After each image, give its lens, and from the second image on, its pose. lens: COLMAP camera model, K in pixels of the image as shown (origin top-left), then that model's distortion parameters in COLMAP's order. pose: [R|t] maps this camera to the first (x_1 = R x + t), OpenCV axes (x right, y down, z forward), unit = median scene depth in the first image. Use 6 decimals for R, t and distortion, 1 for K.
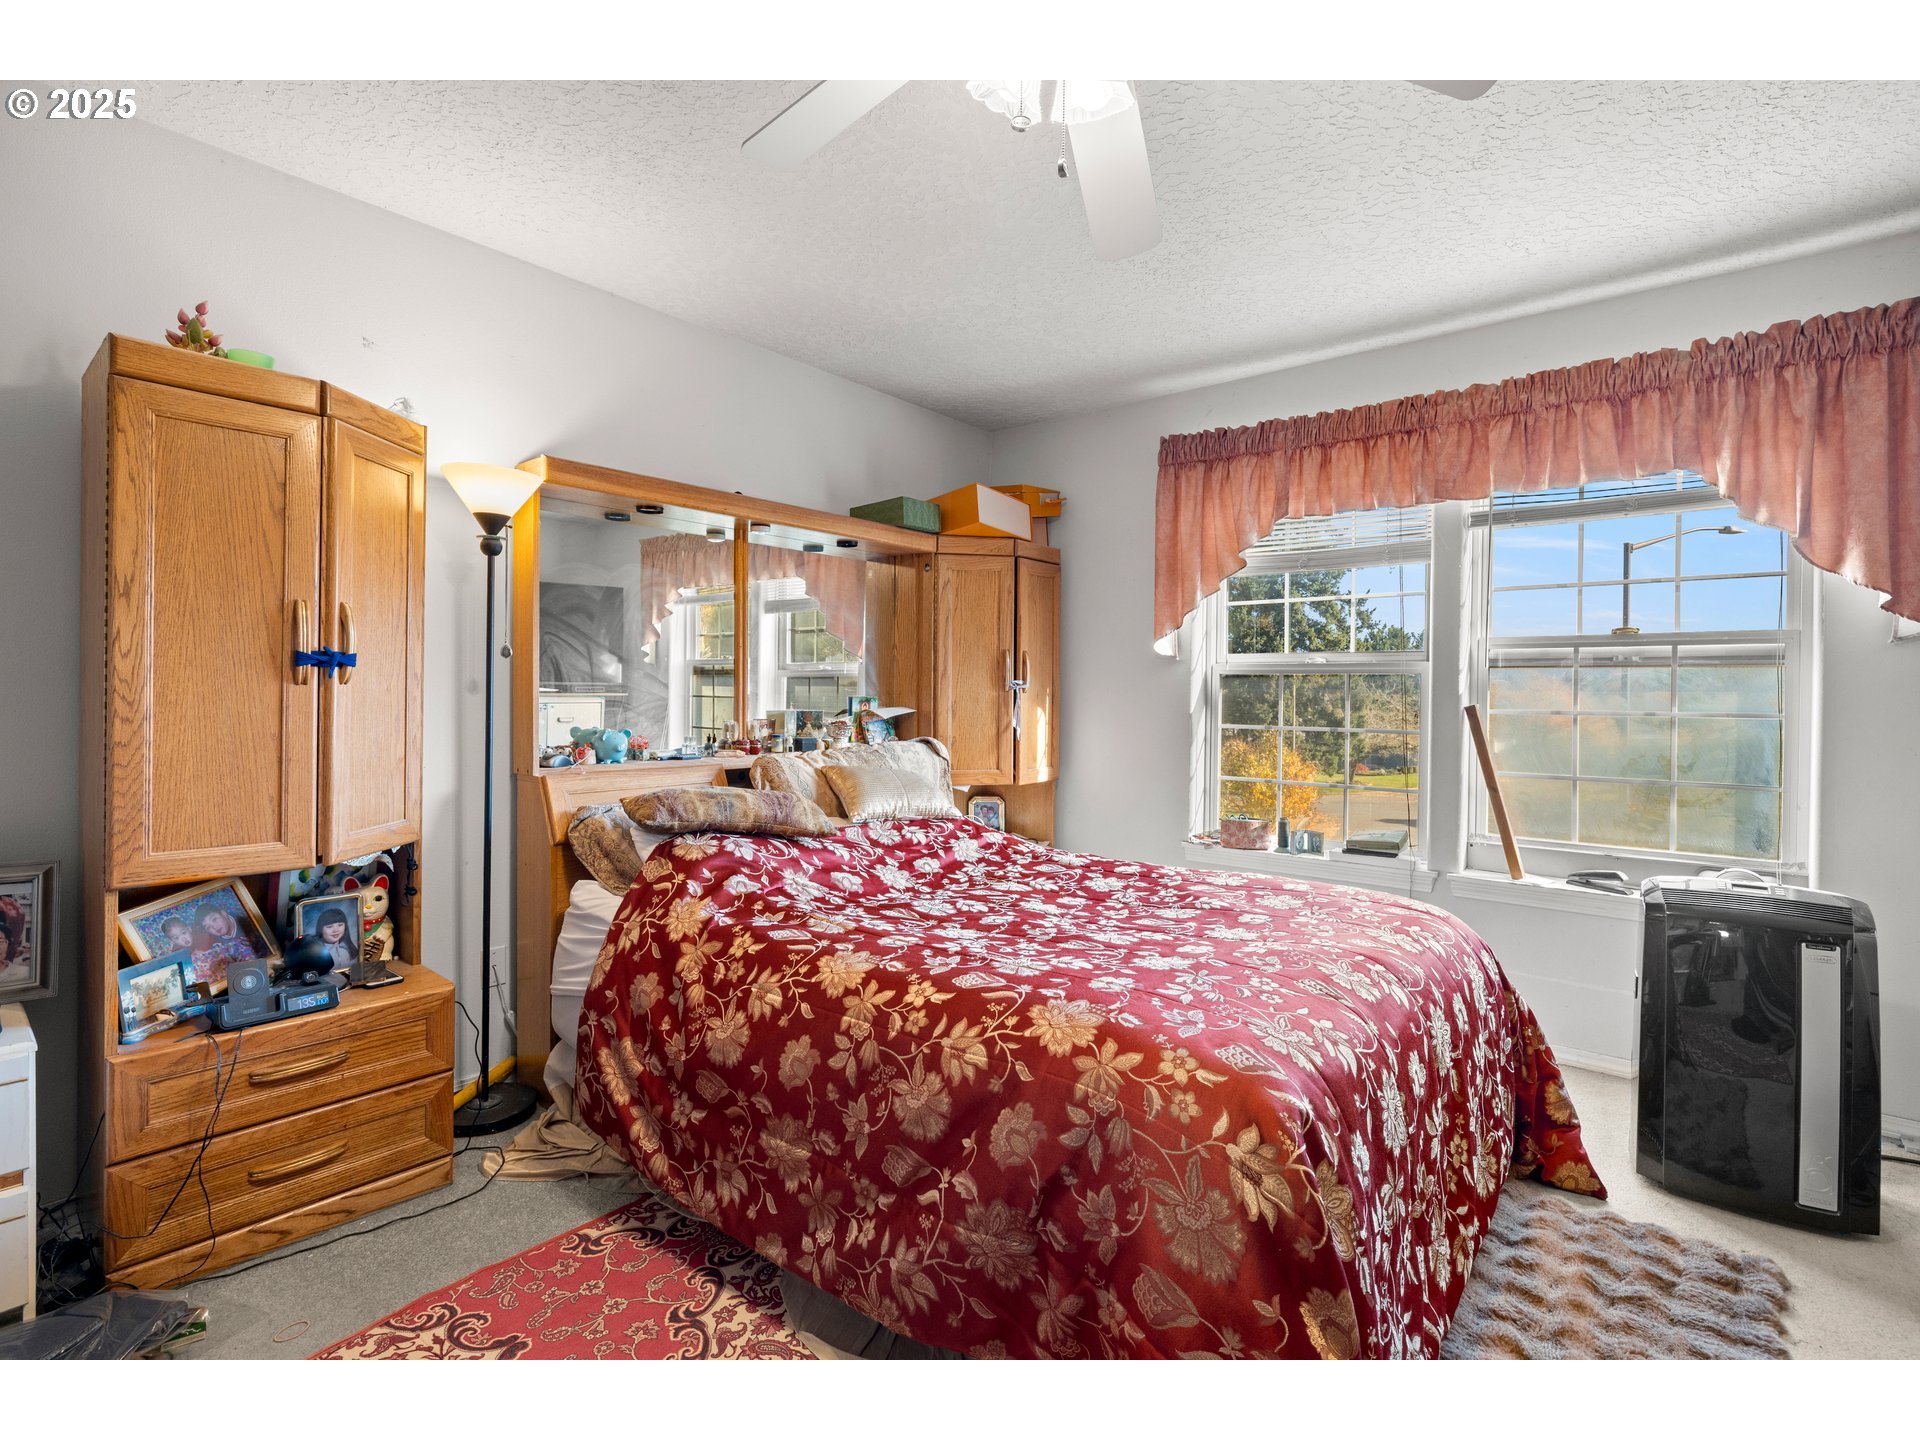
lens RADIAL K [[920.2, 0, 957.5], [0, 920.2, 698.4], [0, 0, 1]] dist [-0.007829, -0.000444]
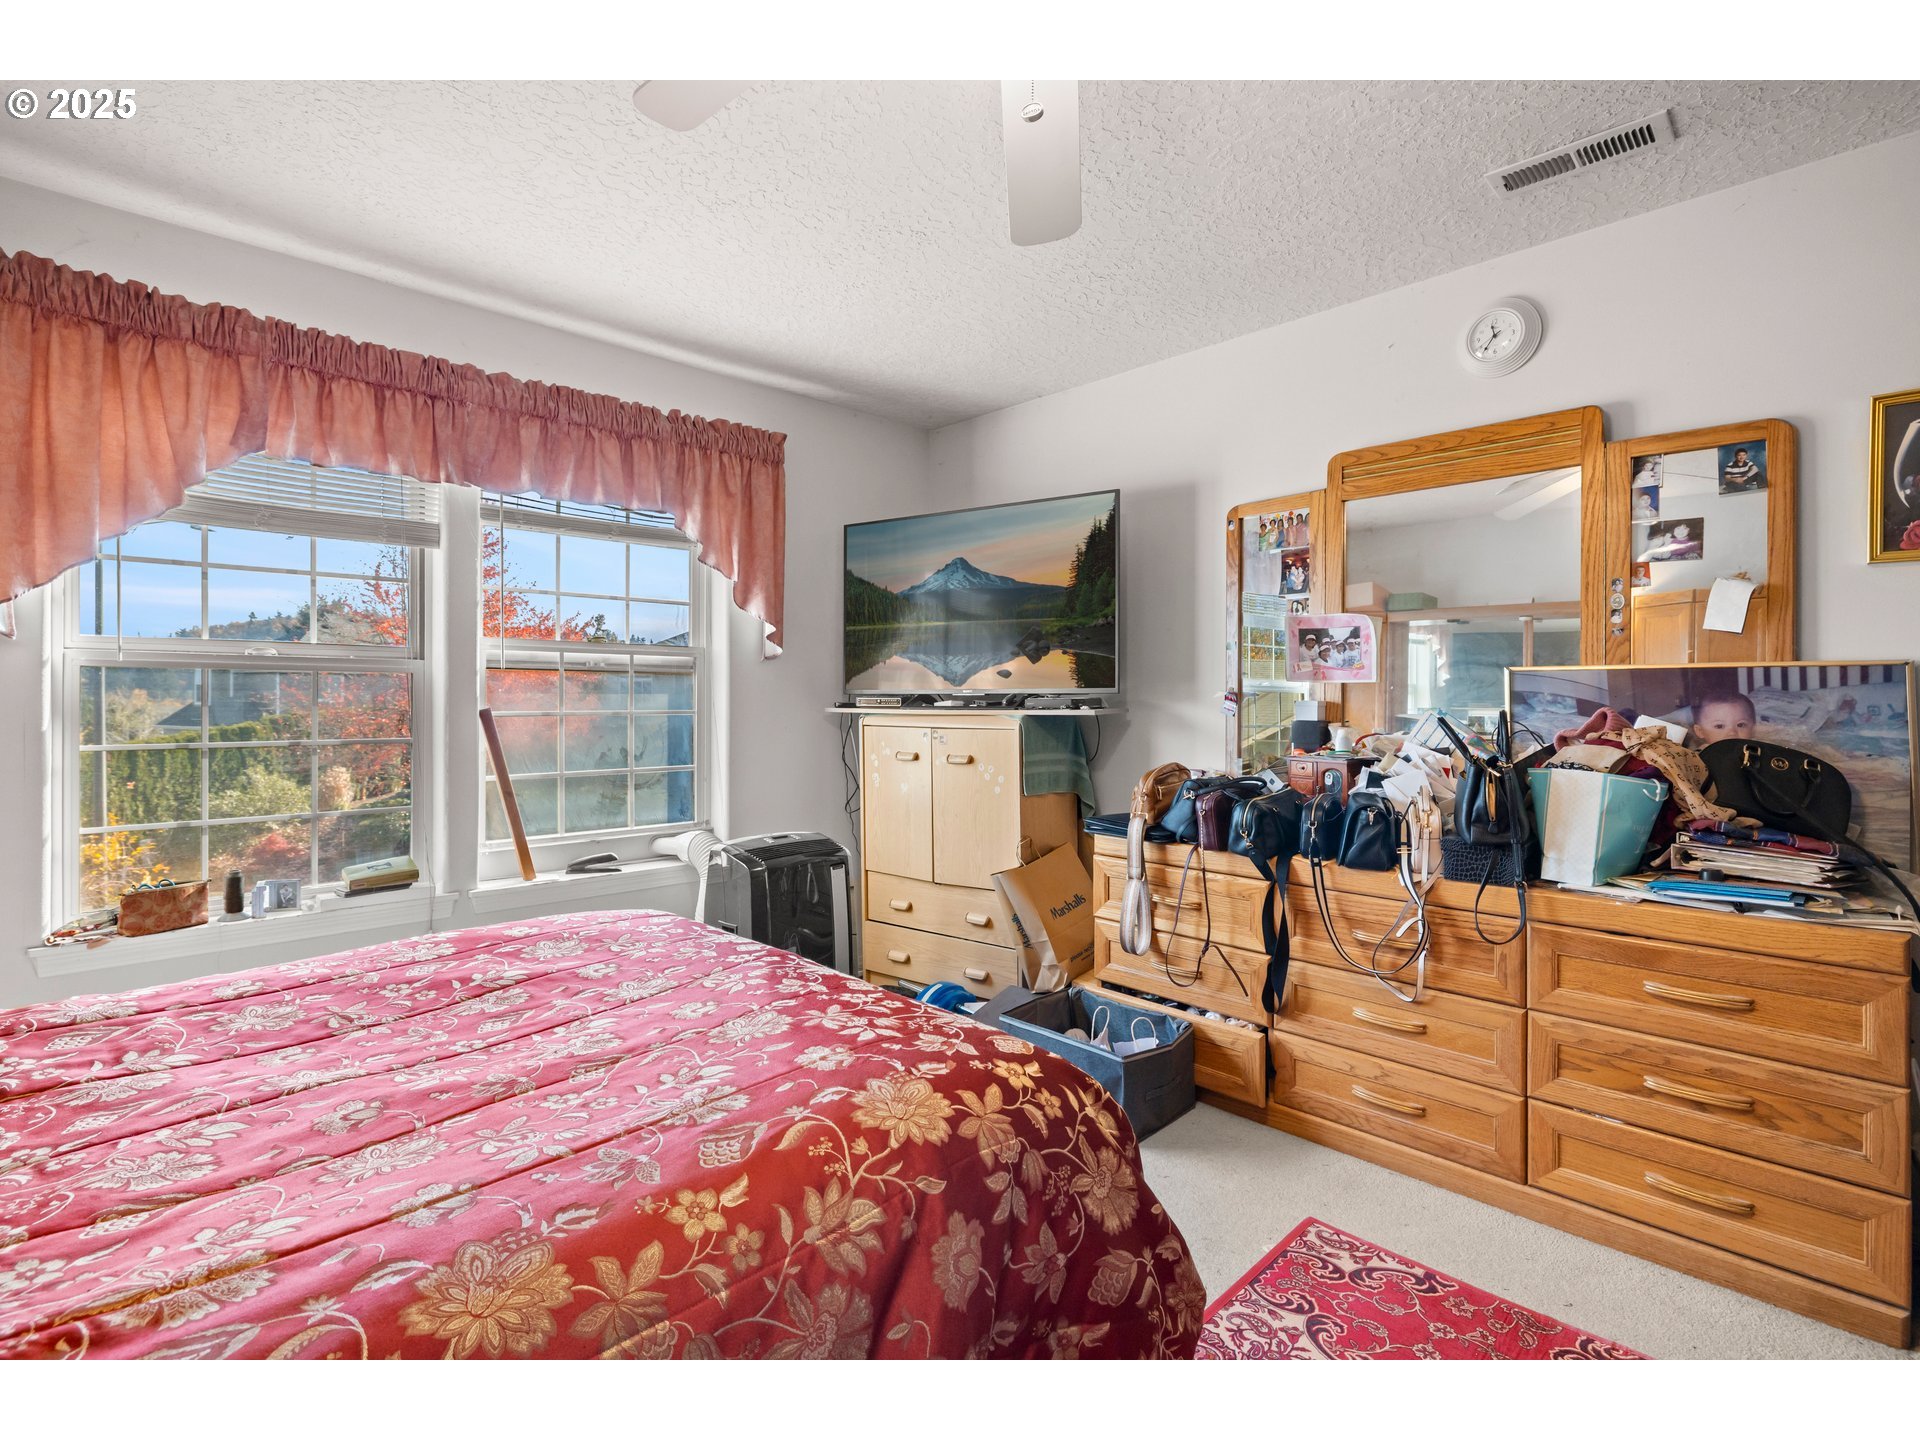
lens RADIAL K [[920.2, 0, 957.5], [0, 920.2, 698.4], [0, 0, 1]] dist [-0.007829, -0.000444]
pose [[0.102346, -0.008576, 0.994712, -0.389409], [0.004205, 0.999958, 0.008188, -0.010034], [-0.994740, 0.003345, 0.102378, 0.491949]]
